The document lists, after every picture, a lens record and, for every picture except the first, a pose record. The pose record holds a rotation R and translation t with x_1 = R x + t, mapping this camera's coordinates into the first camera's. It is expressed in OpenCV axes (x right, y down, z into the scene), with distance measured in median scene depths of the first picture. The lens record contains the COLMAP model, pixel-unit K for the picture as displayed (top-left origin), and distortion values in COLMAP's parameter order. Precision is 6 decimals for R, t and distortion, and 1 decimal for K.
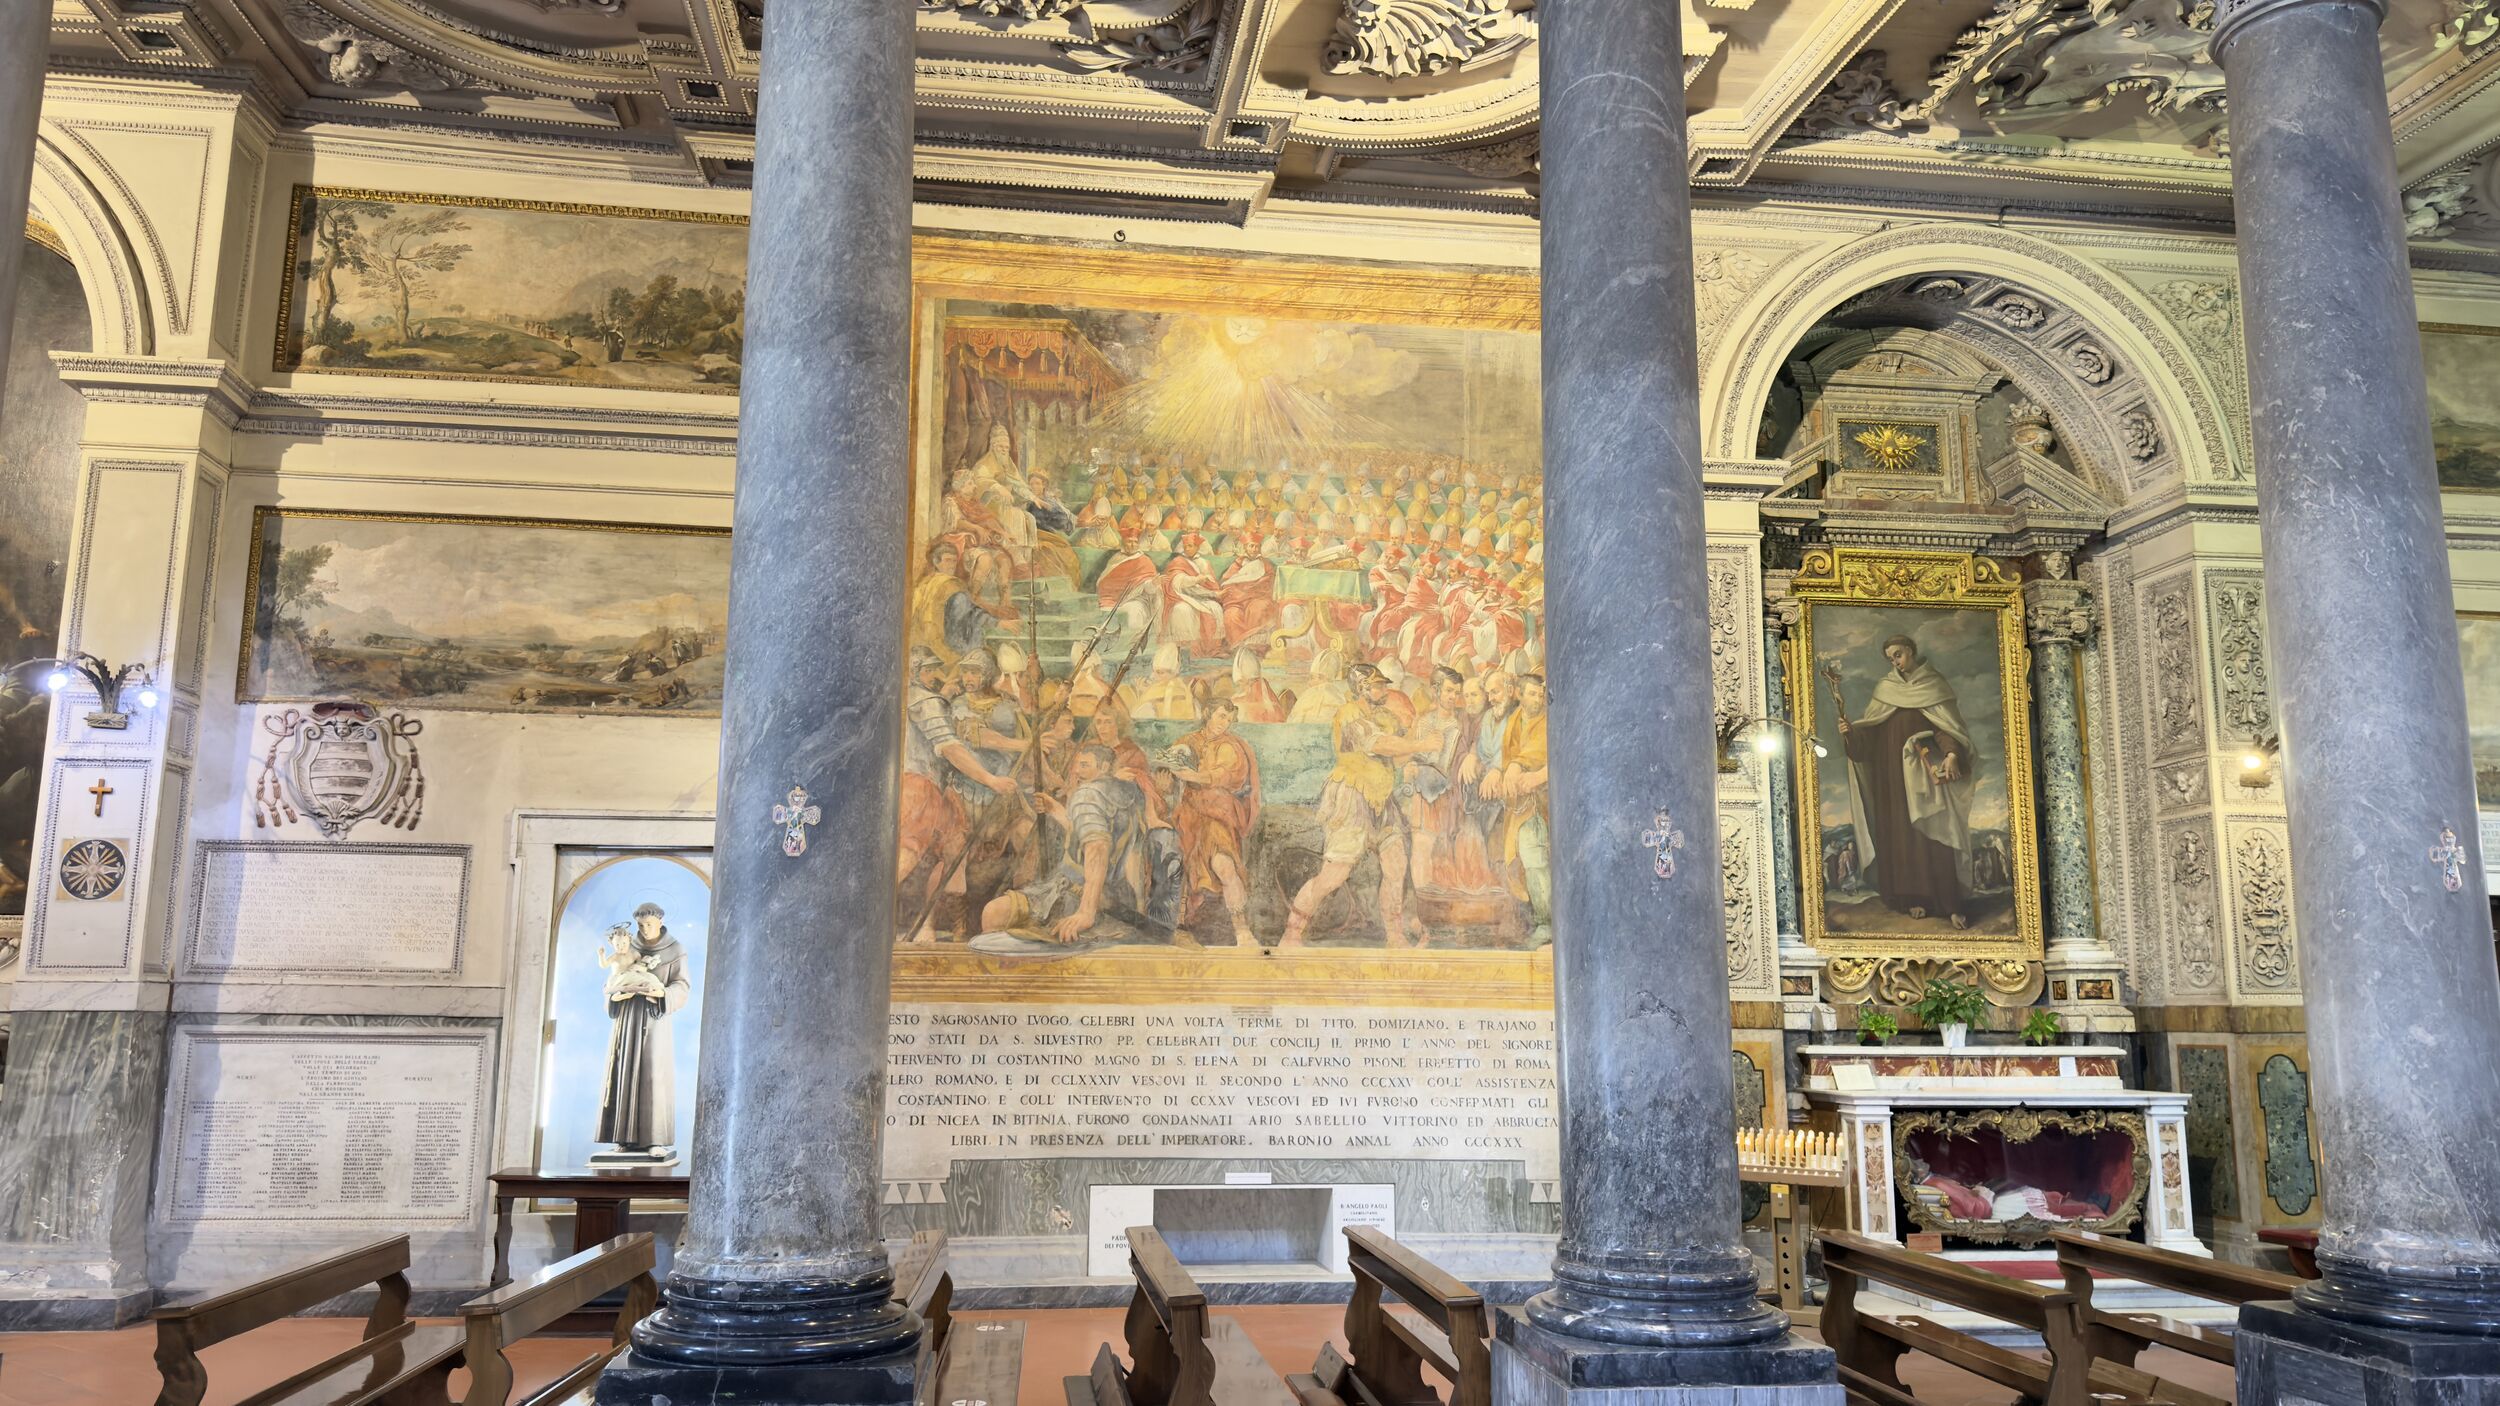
lens RADIAL K [[1769.3, 0, 1250.0], [0, 1769.3, 703.0], [0, 0, 1]] dist [0.004339, -0.003768]
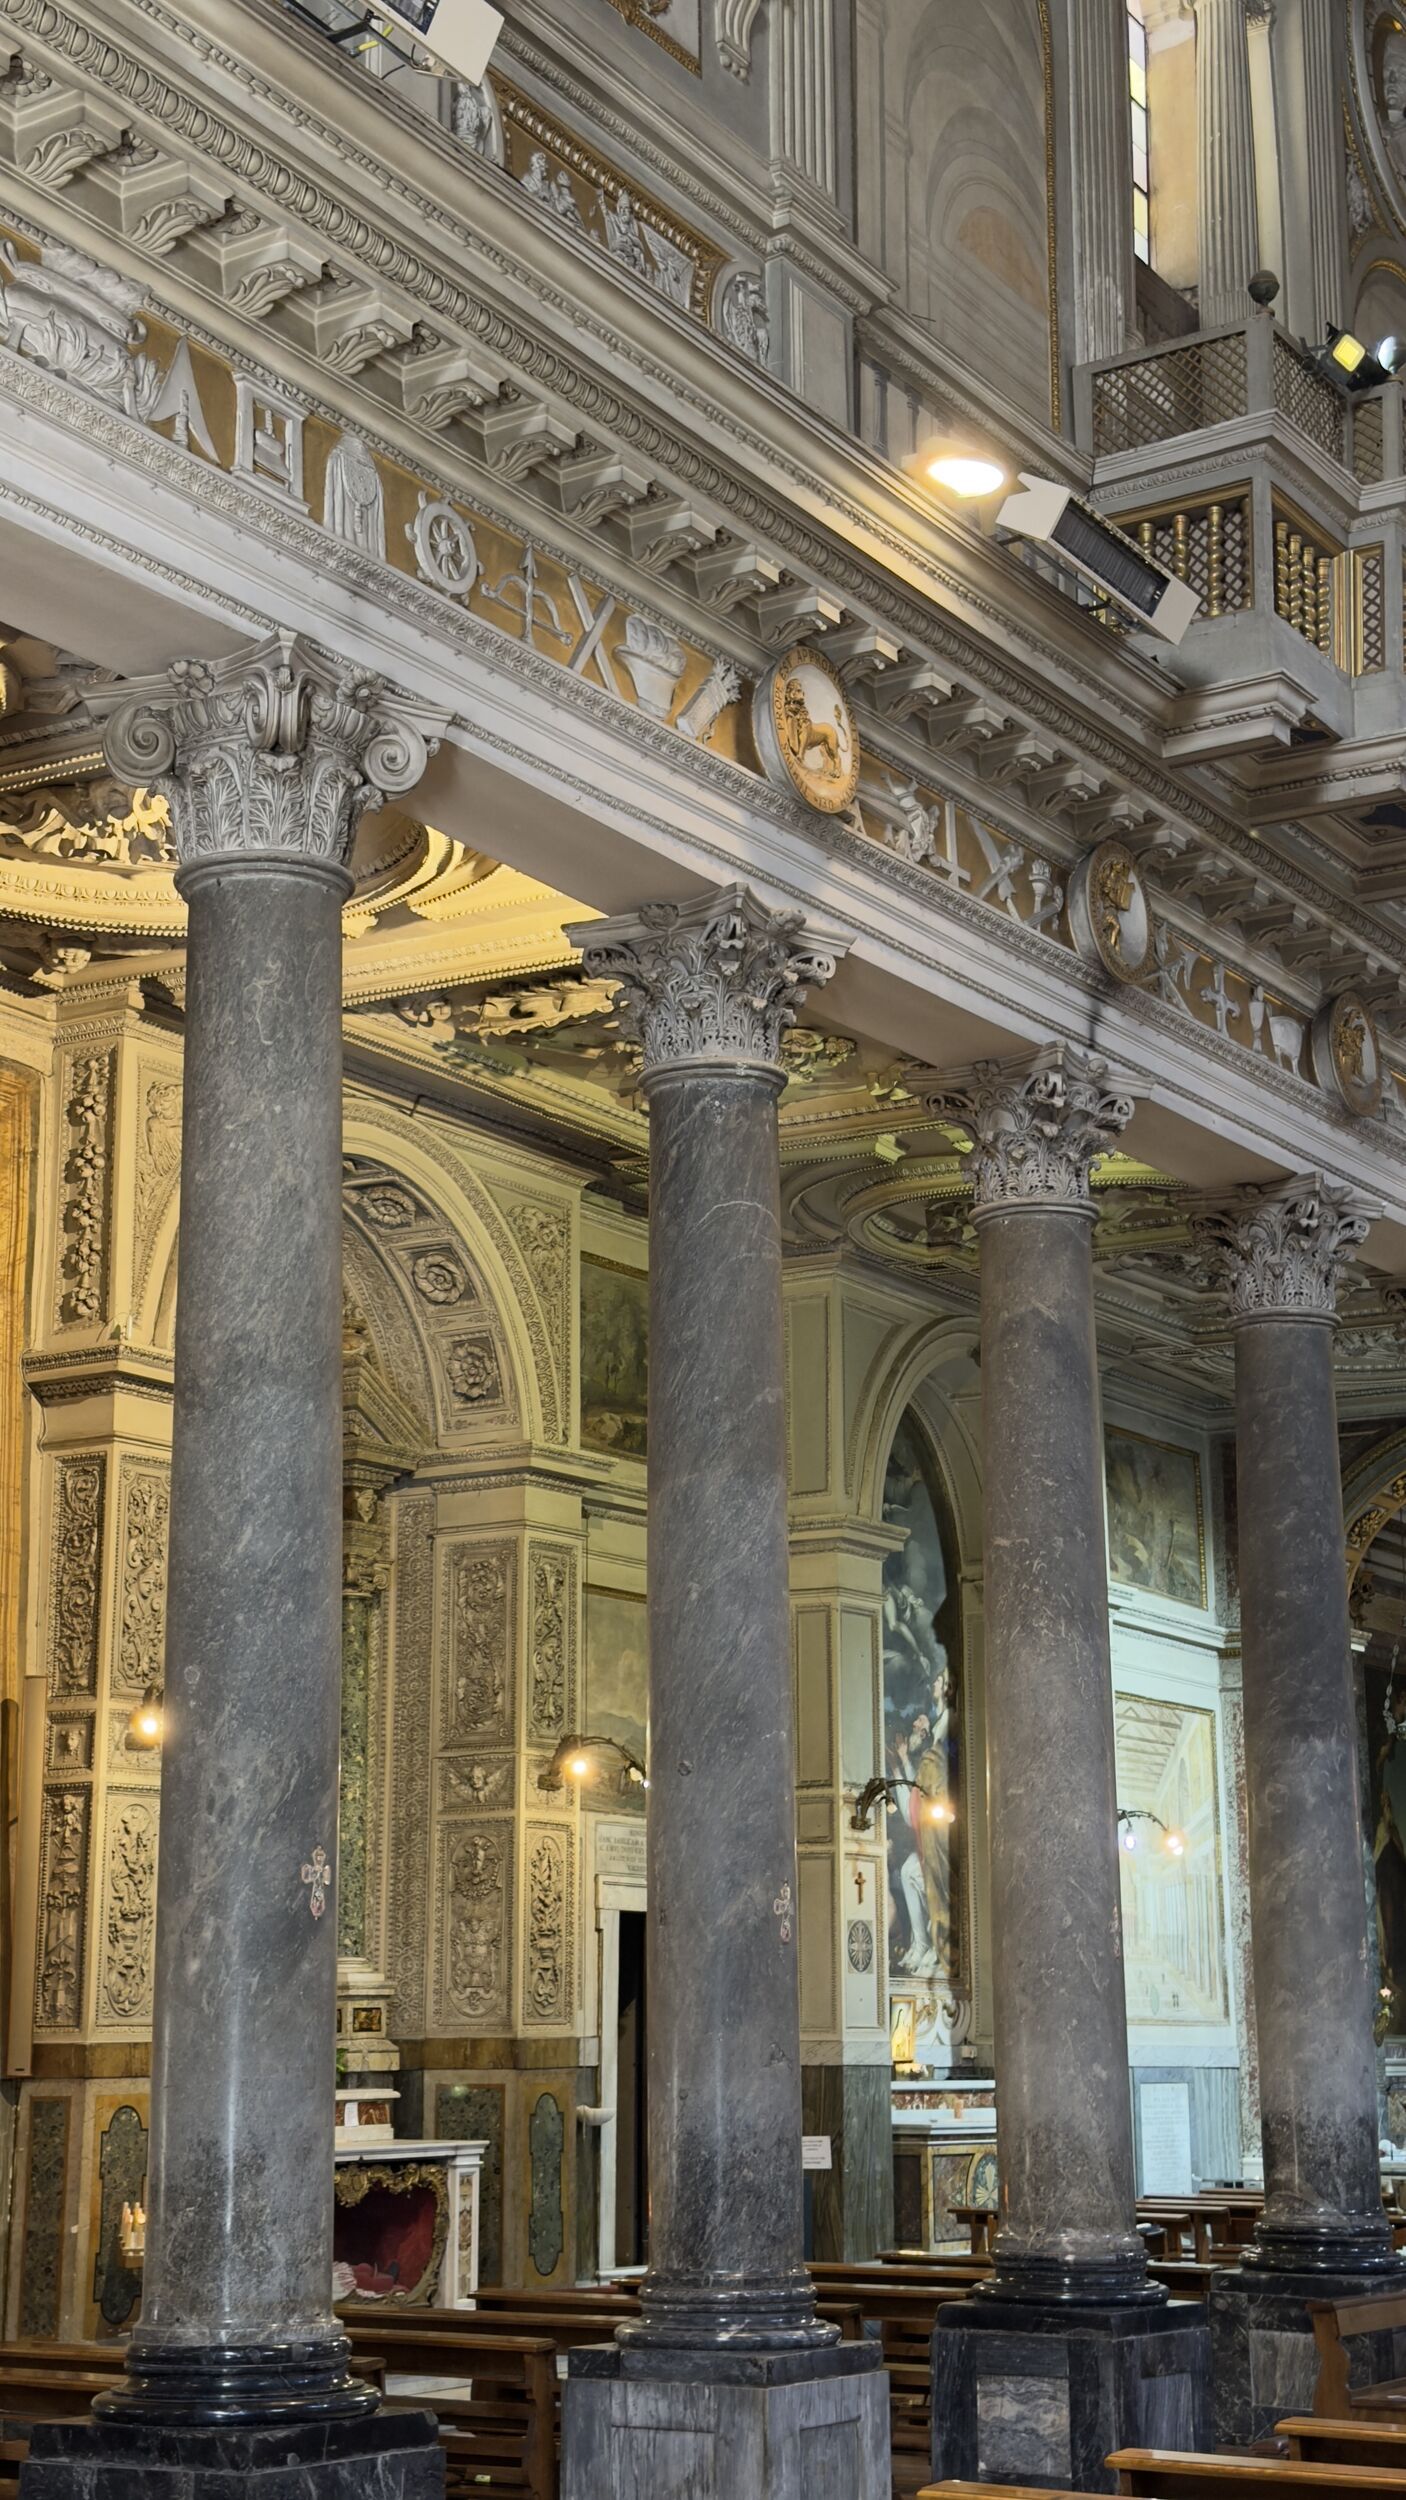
lens RADIAL K [[3435.3, 0, 703.0], [0, 3435.3, 1250.0], [0, 0, 1]] dist [0.144822, -0.090576]
pose [[0.643679, 0.161857, 0.747983, -0.728509], [-0.125535, 0.986471, -0.105434, -0.047817], [-0.754929, -0.026032, 0.655290, -0.201430]]
